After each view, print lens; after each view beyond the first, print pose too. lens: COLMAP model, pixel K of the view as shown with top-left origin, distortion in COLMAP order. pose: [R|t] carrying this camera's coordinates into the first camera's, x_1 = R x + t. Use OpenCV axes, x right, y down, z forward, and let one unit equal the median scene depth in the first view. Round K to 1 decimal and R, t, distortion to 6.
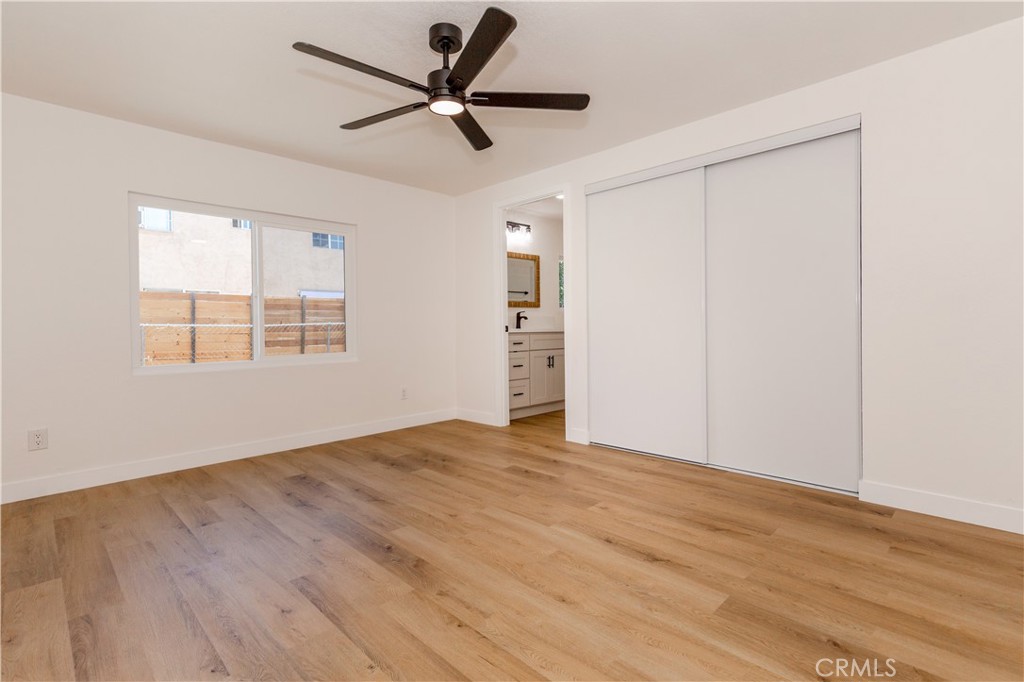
lens RADIAL K [[469.5, 0, 517.9], [0, 469.5, 333.1], [0, 0, 1]] dist [0.004999, -0.000039]
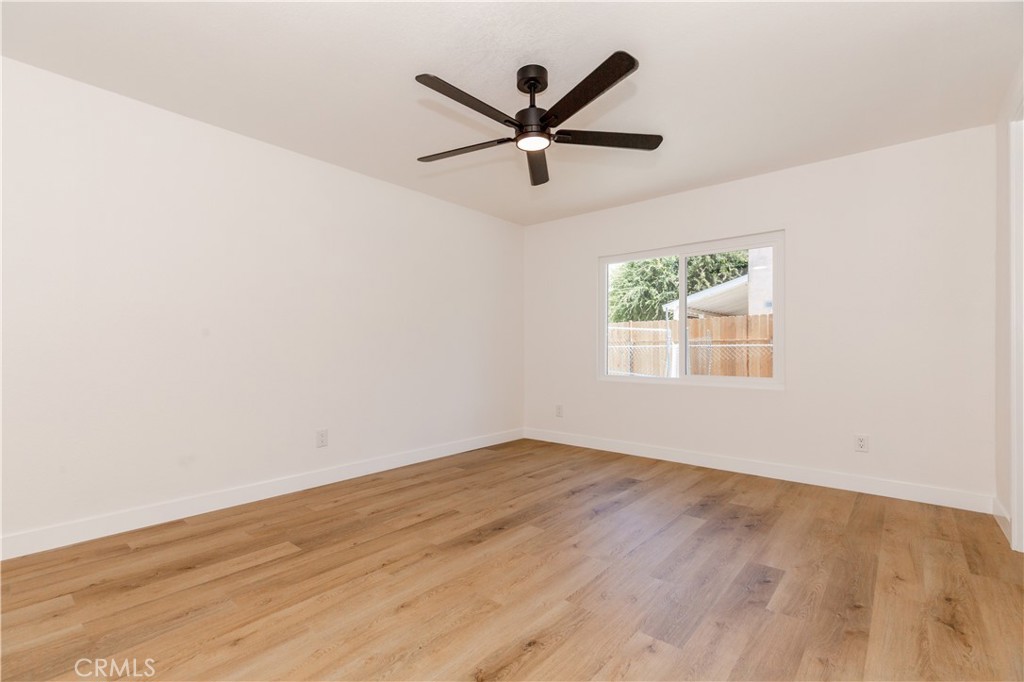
lens RADIAL K [[469.5, 0, 518.2], [0, 469.5, 344.8], [0, 0, 1]] dist [0.004999, -0.000039]
pose [[0.080301, 0.004215, -0.996762, 0.832518], [-0.019622, 0.999804, 0.002647, -0.024234], [0.996578, 0.019346, 0.080368, 0.821025]]
